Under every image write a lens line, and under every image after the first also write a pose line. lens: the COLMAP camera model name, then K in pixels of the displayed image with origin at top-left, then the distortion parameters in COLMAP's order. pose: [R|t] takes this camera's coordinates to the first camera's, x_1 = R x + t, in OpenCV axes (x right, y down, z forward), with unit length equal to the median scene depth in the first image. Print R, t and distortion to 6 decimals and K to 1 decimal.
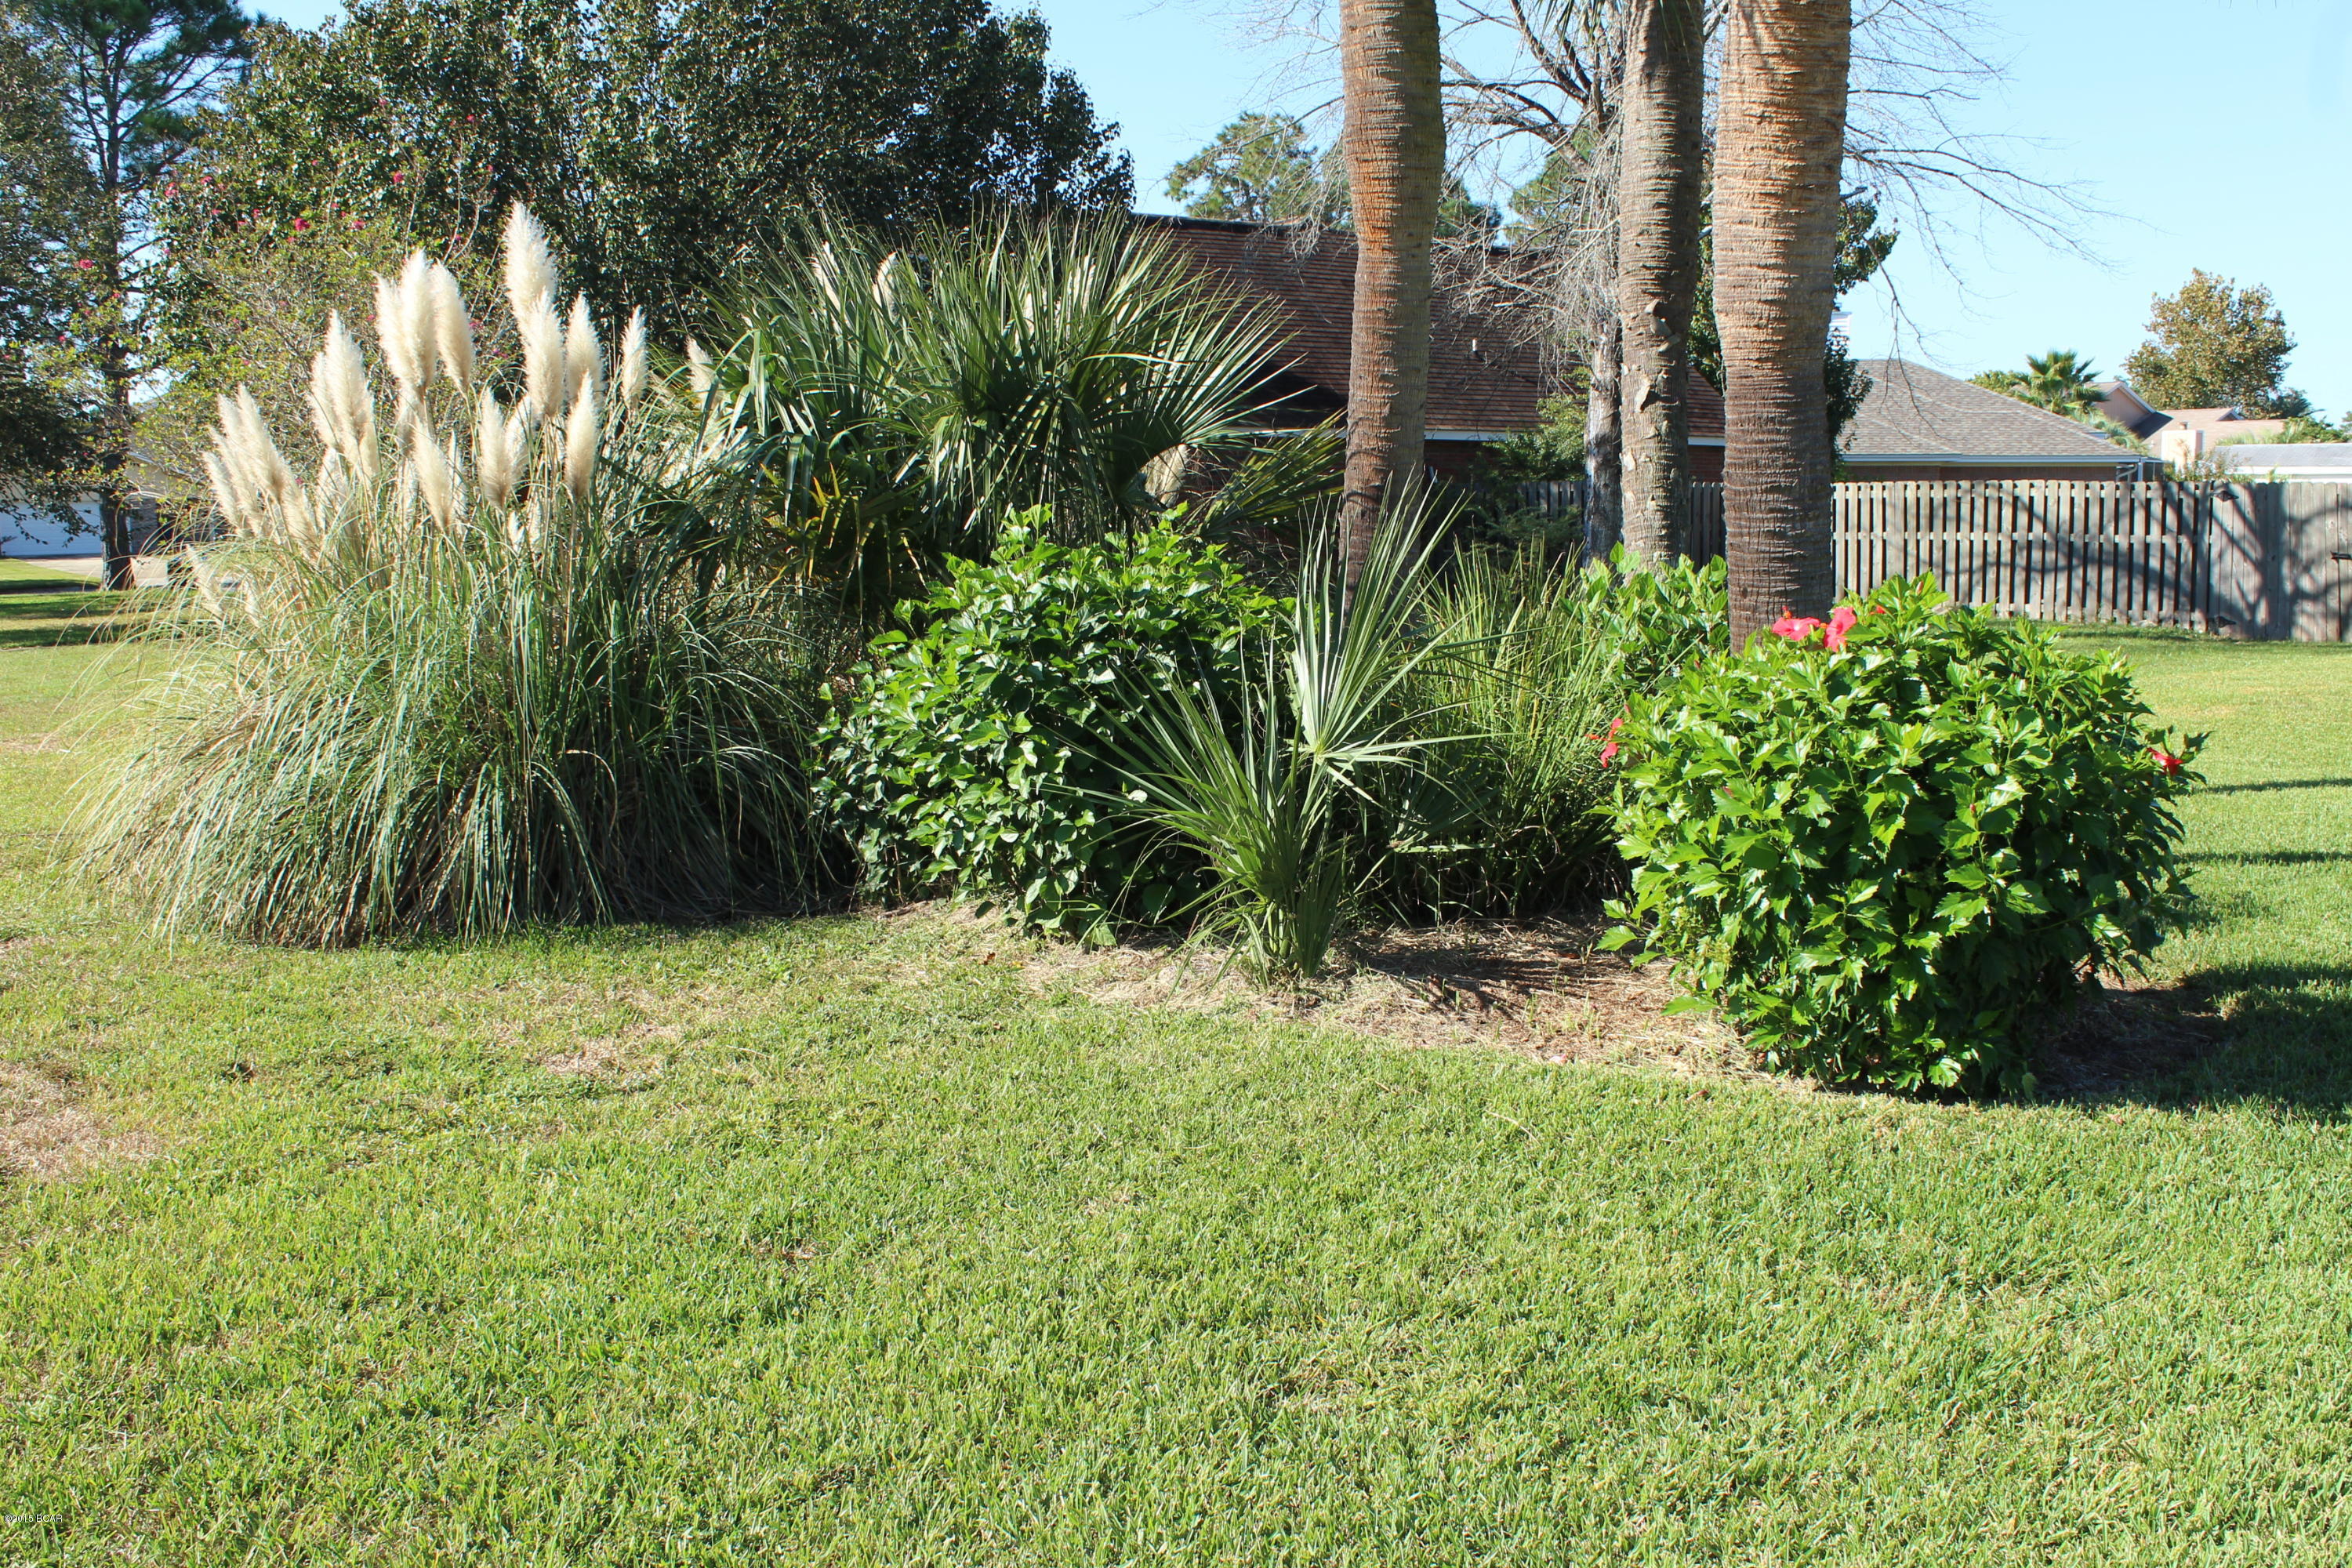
lens RADIAL K [[2288.0, 0, 1176.0], [0, 2288.0, 784.0], [0, 0, 1]] dist [-0.131544, 0.134149]
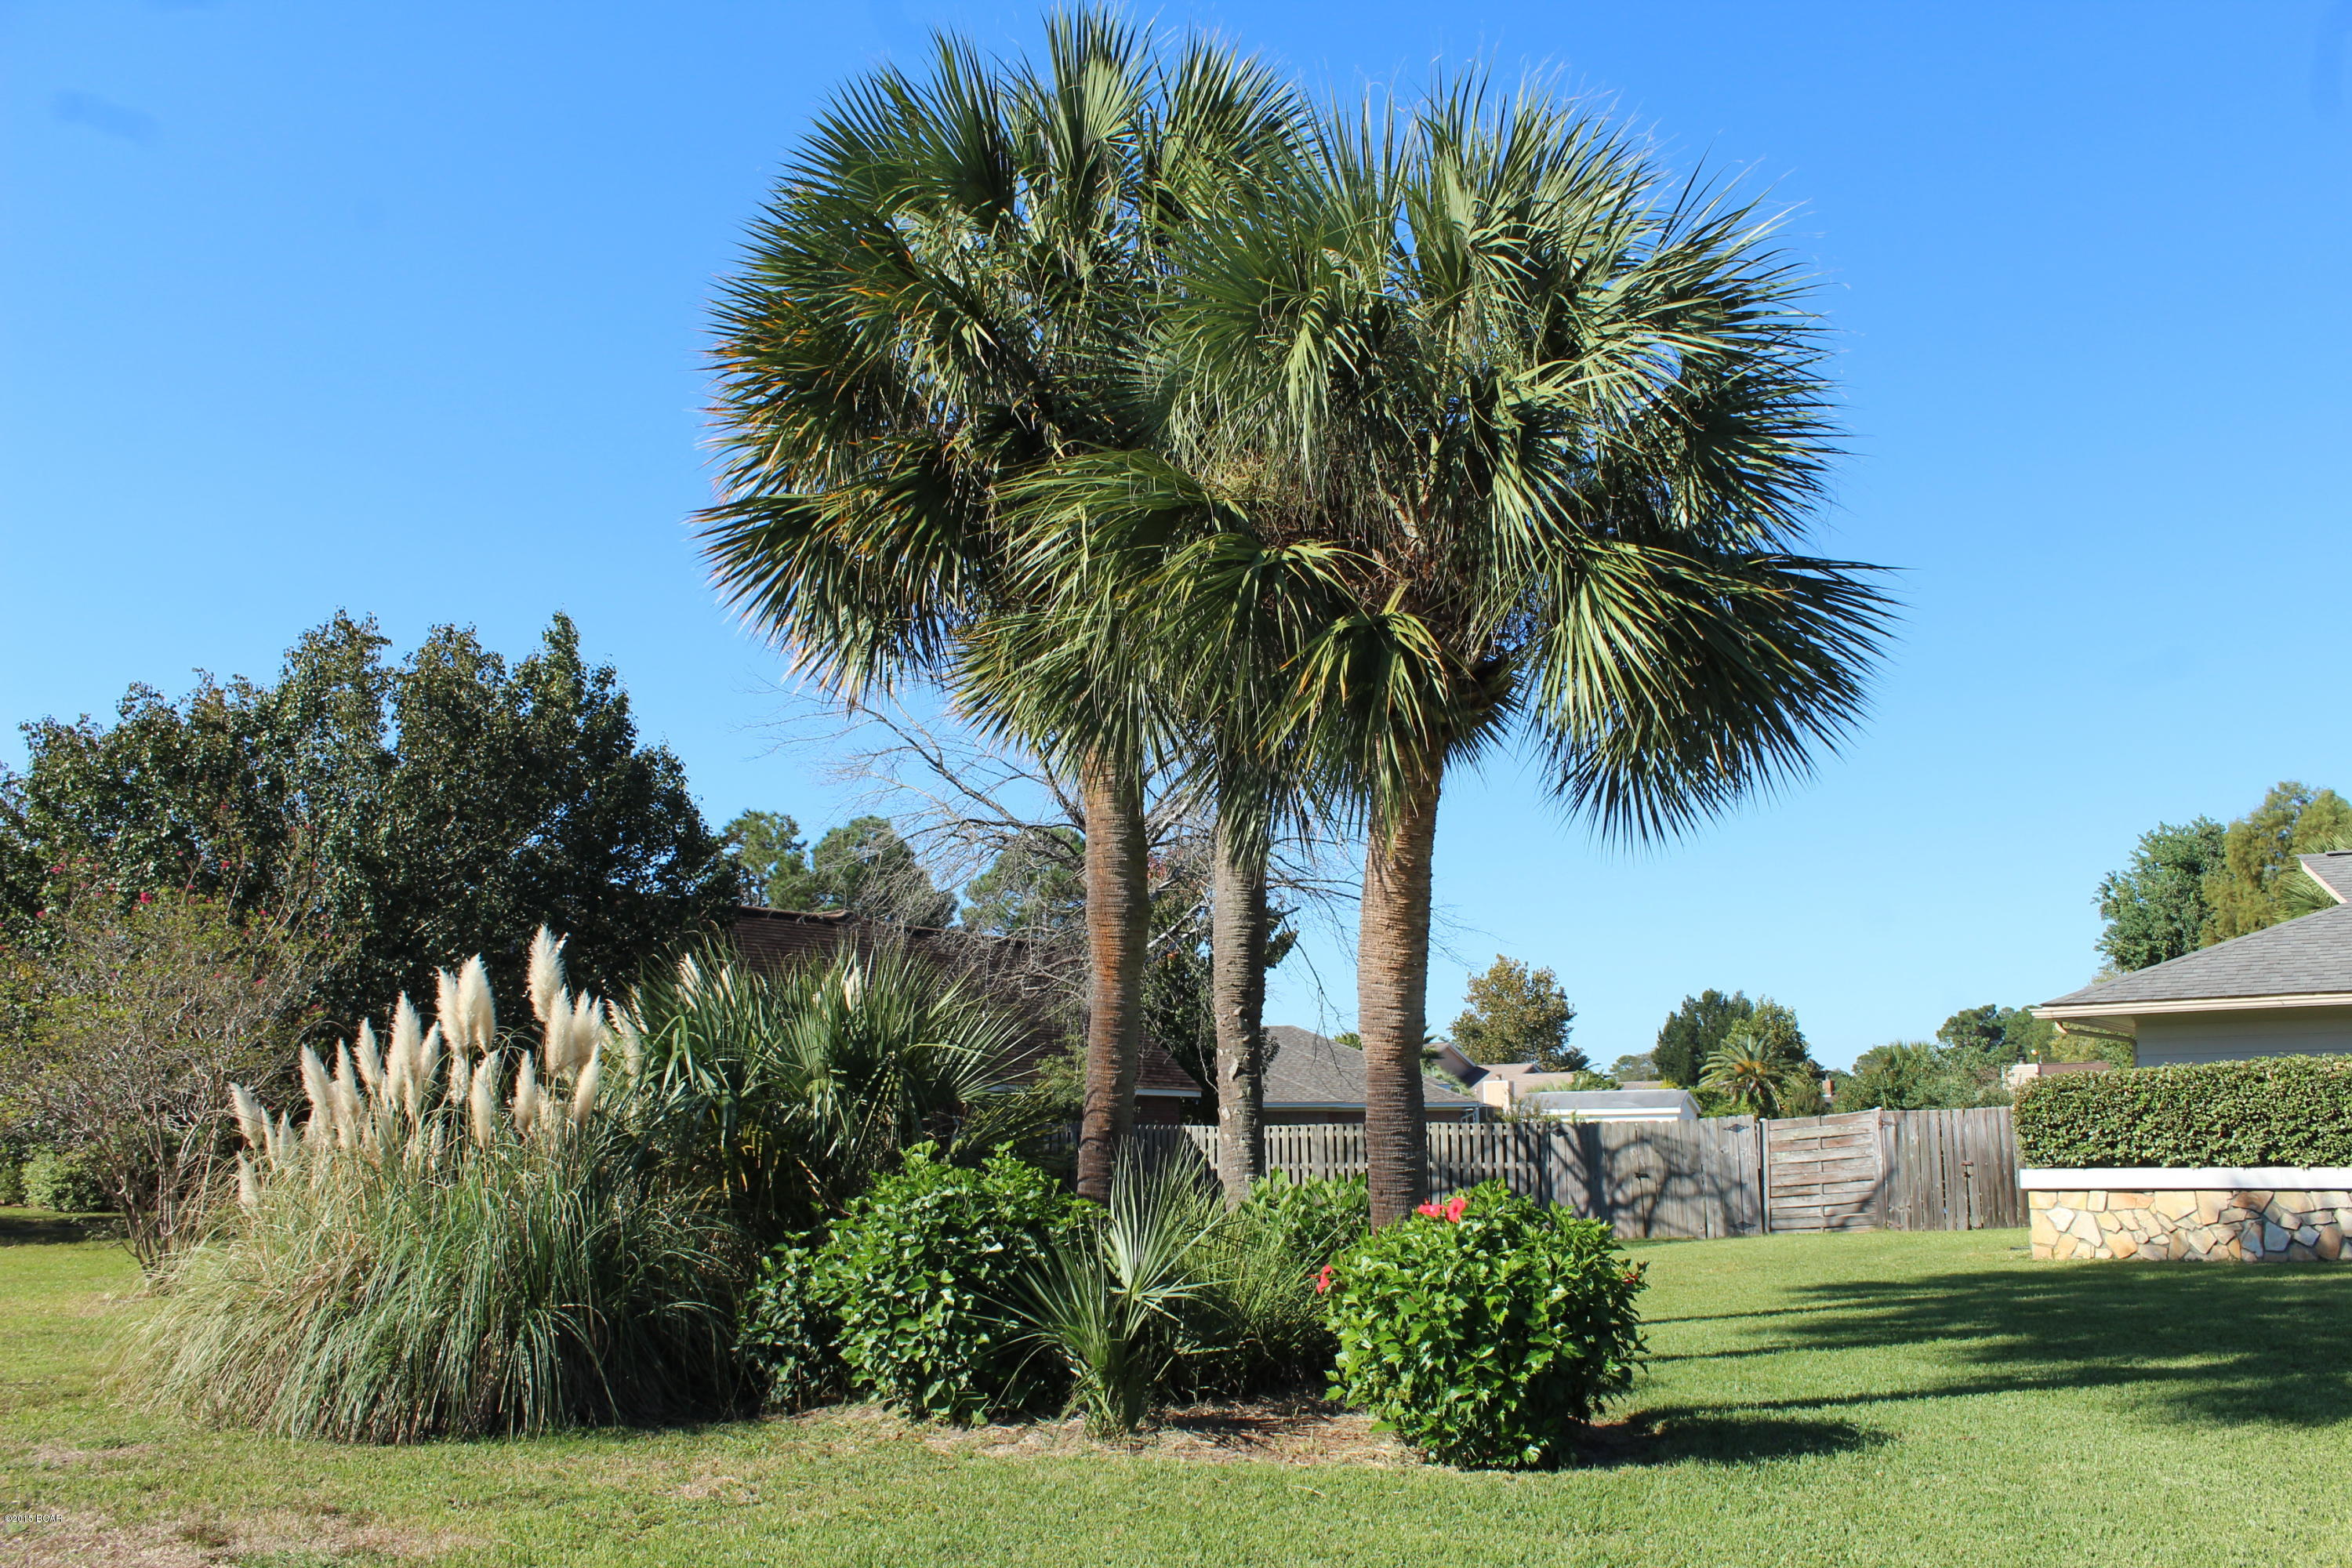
lens RADIAL K [[1960.5, 0, 1180.9], [0, 1960.5, 807.2], [0, 0, 1]] dist [-0.168919, 0.164393]
pose [[0.966085, 0.048849, 0.253563, -0.258888], [0.026295, 0.958229, -0.284789, 0.046612], [-0.256884, 0.281798, 0.924446, -0.371677]]
